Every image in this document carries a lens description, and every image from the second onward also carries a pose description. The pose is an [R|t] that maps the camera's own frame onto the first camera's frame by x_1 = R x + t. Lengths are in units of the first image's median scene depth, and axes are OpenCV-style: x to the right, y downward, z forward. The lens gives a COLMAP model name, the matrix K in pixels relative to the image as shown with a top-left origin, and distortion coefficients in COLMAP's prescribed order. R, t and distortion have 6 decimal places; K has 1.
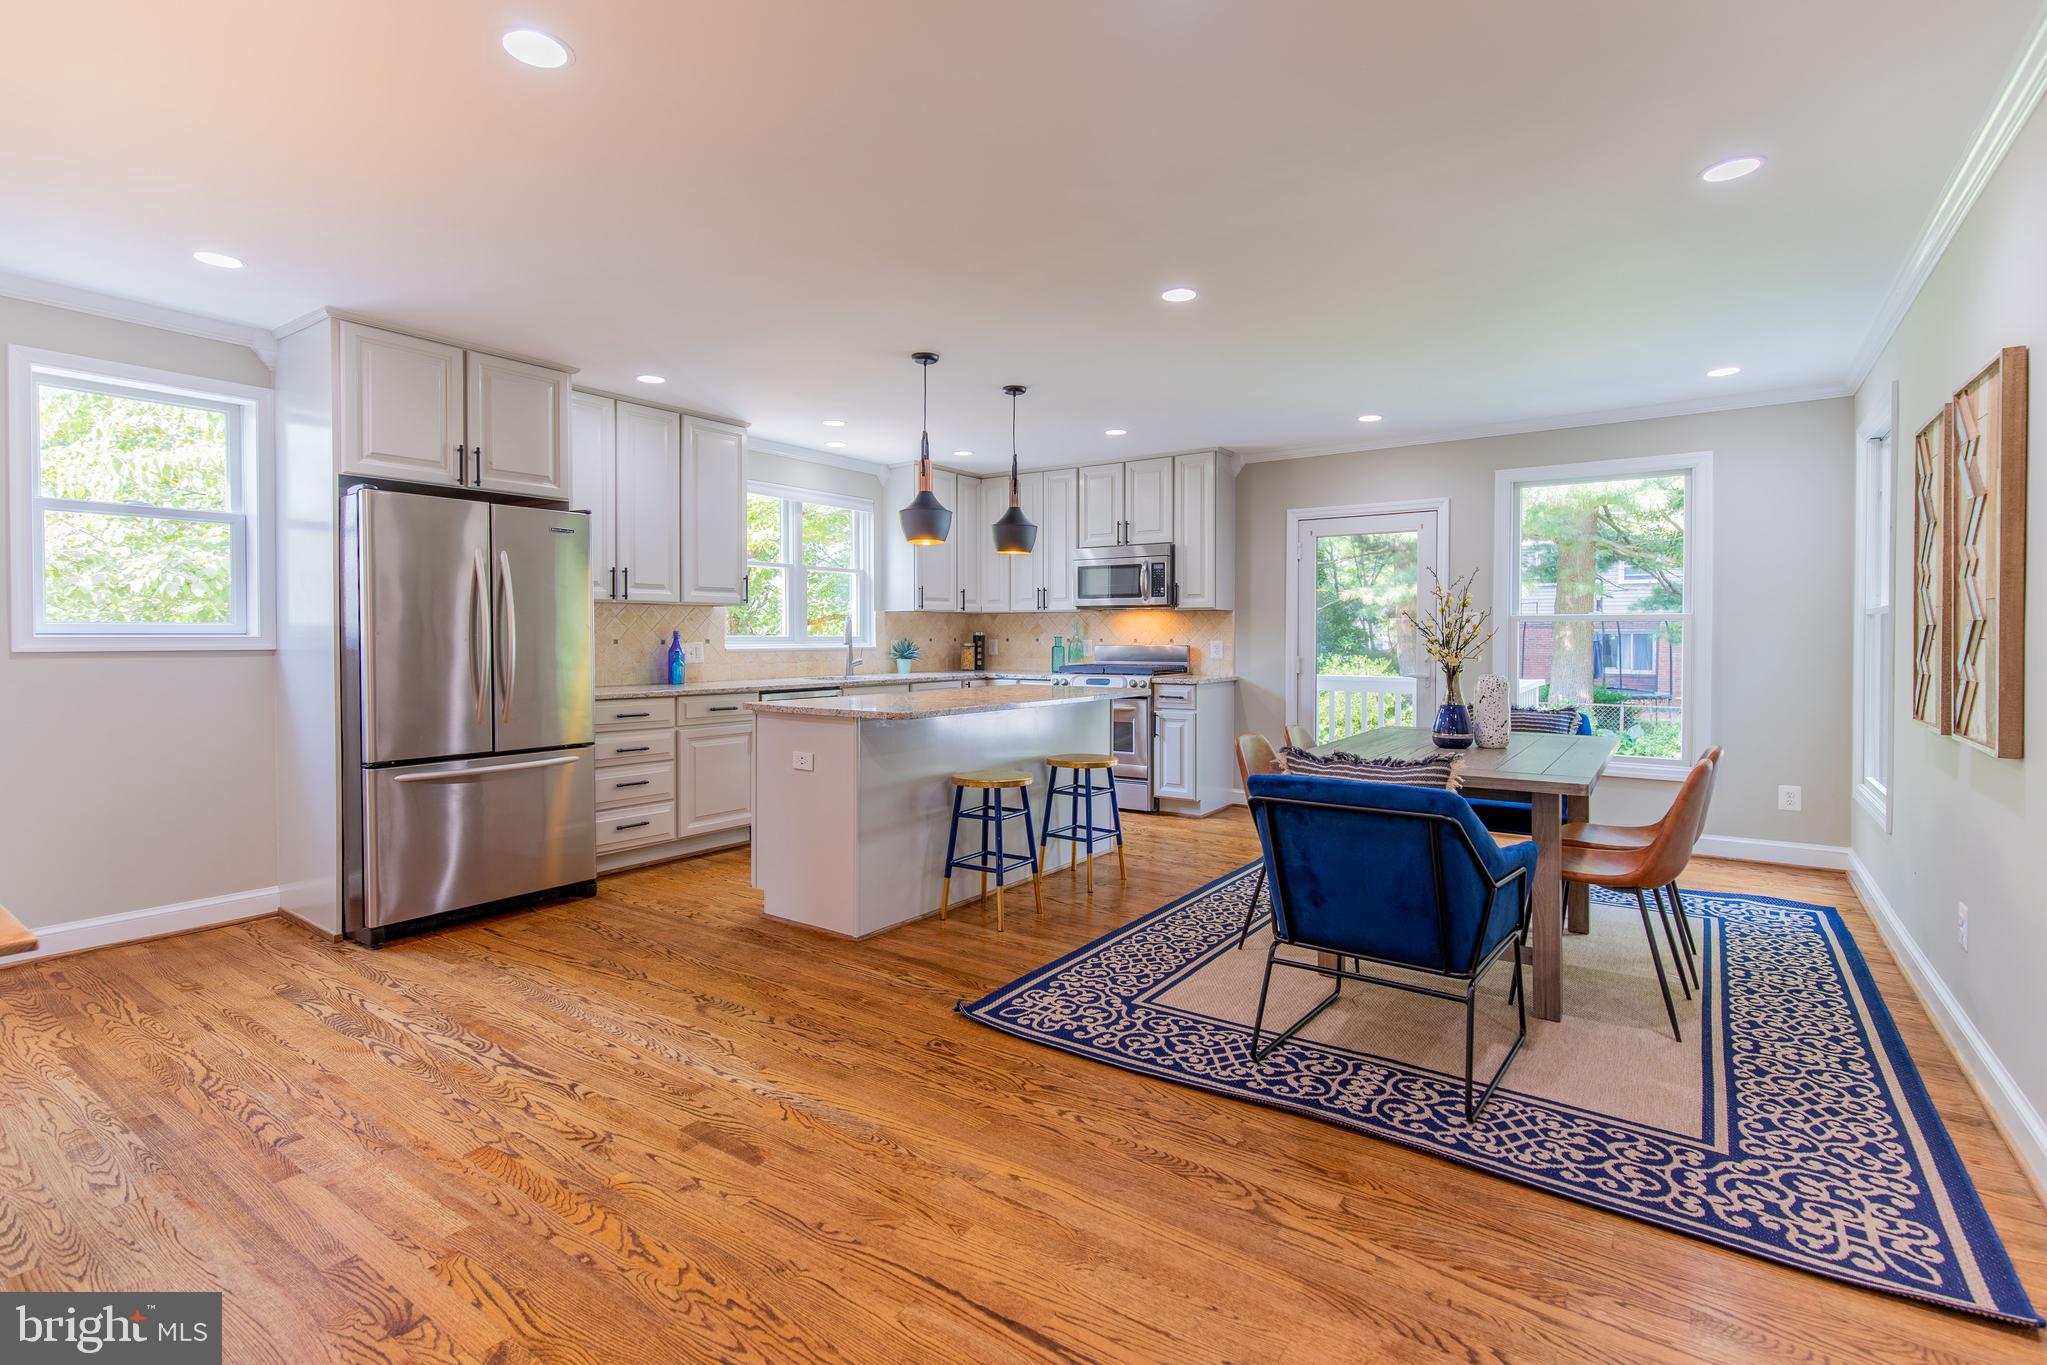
lens RADIAL K [[948.2, 0, 1064.9], [0, 948.2, 647.1], [0, 0, 1]] dist [0.010707, -0.001021]
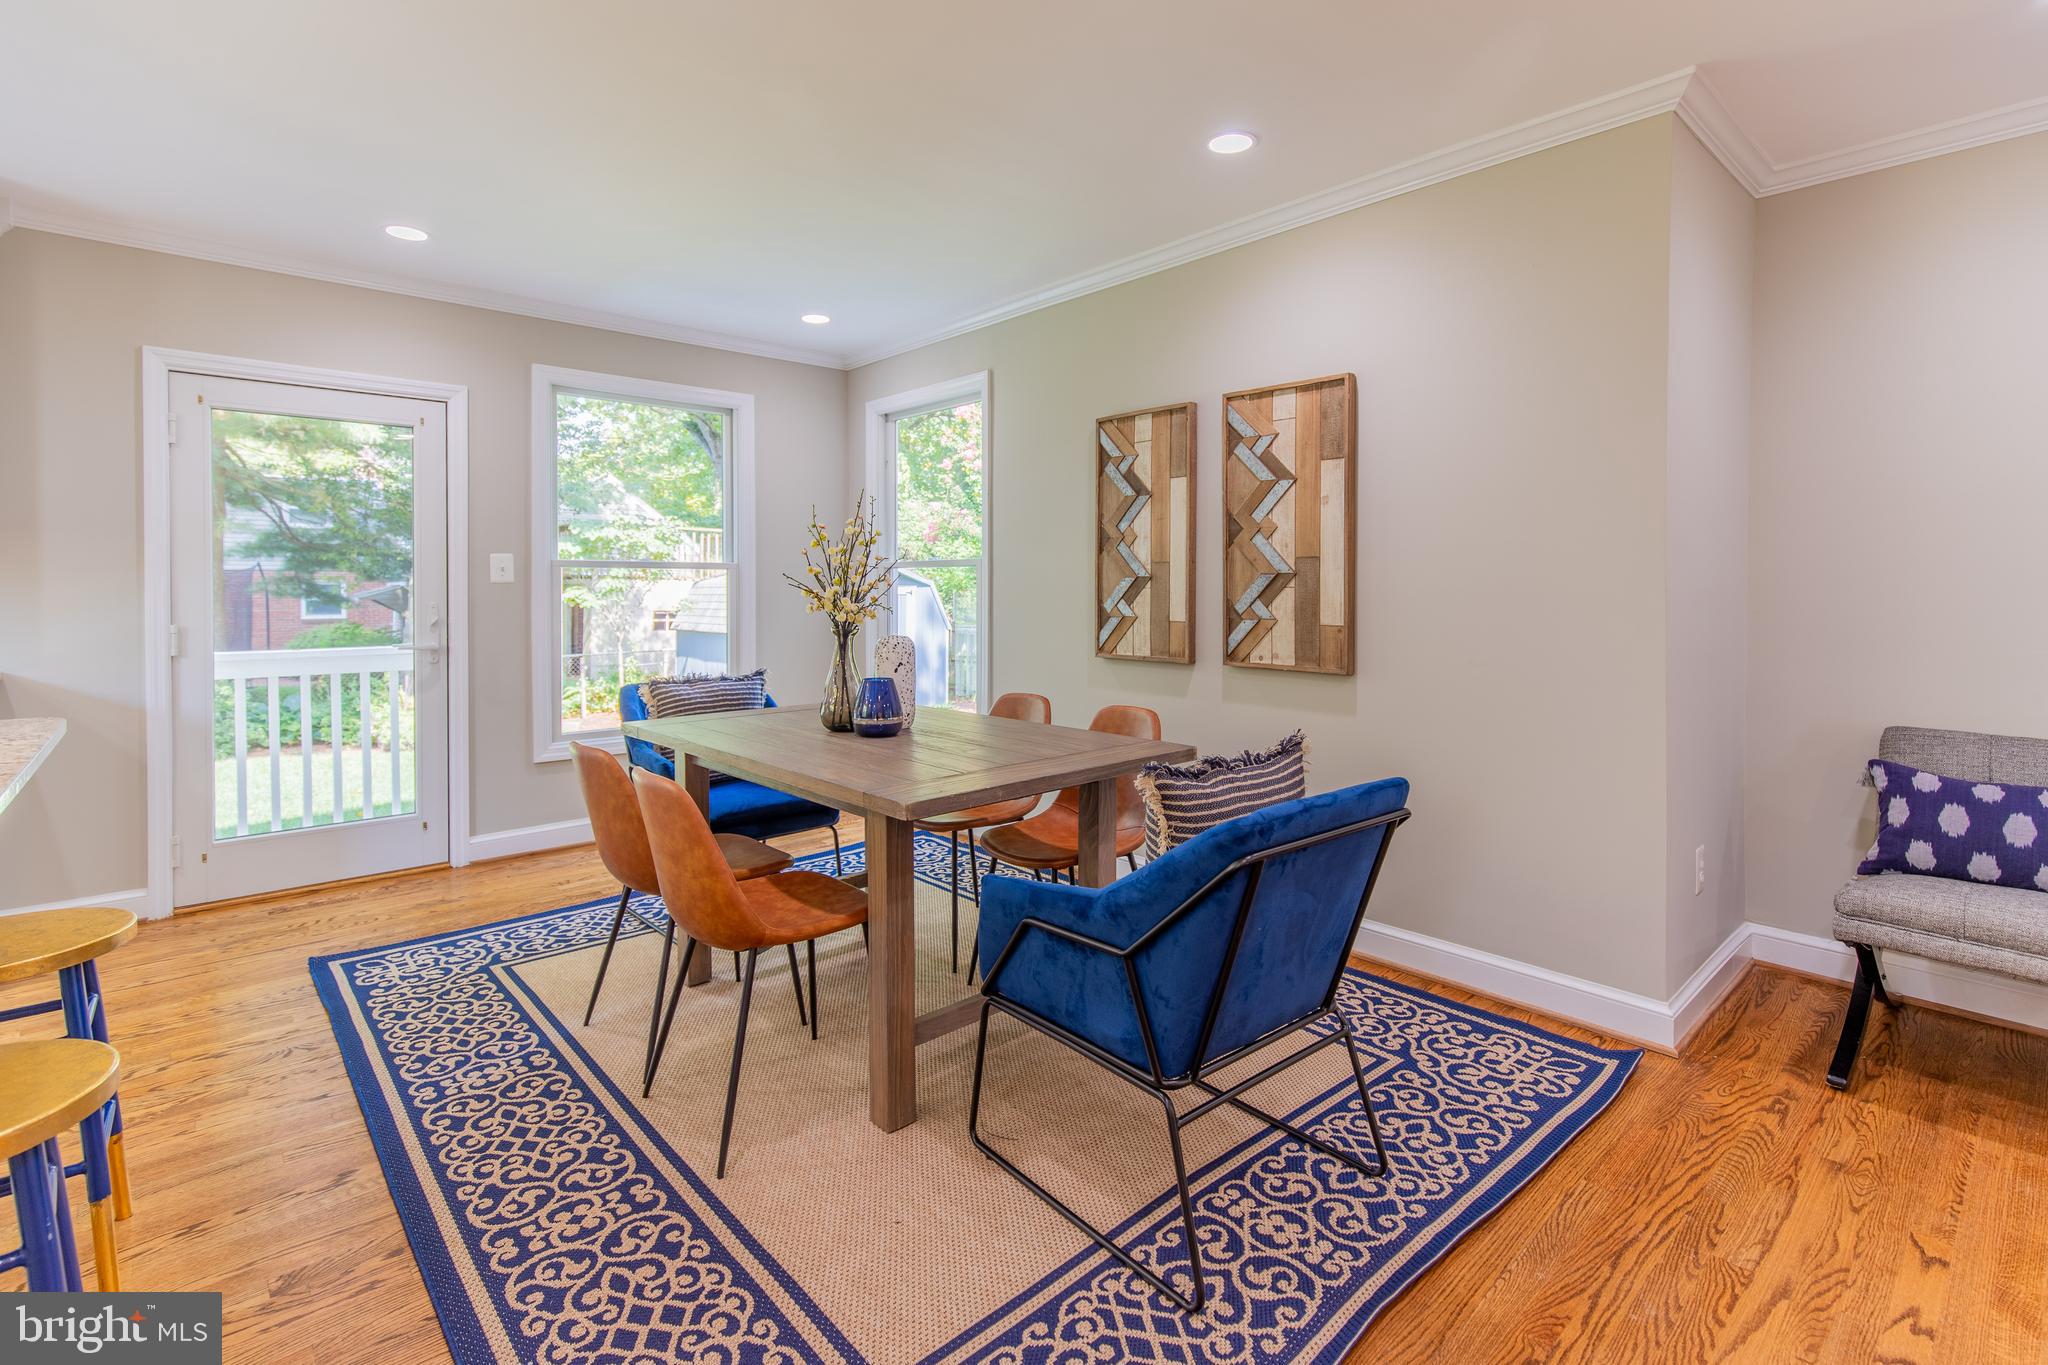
lens RADIAL K [[962.1, 0, 1045.5], [0, 962.1, 600.1], [0, 0, 1]] dist [0.008723, -0.001473]
pose [[0.249756, -0.013902, 0.968209, -0.274503], [0.013369, 0.999851, 0.010907, -0.005895], [-0.968216, 0.010220, 0.249905, 0.658450]]
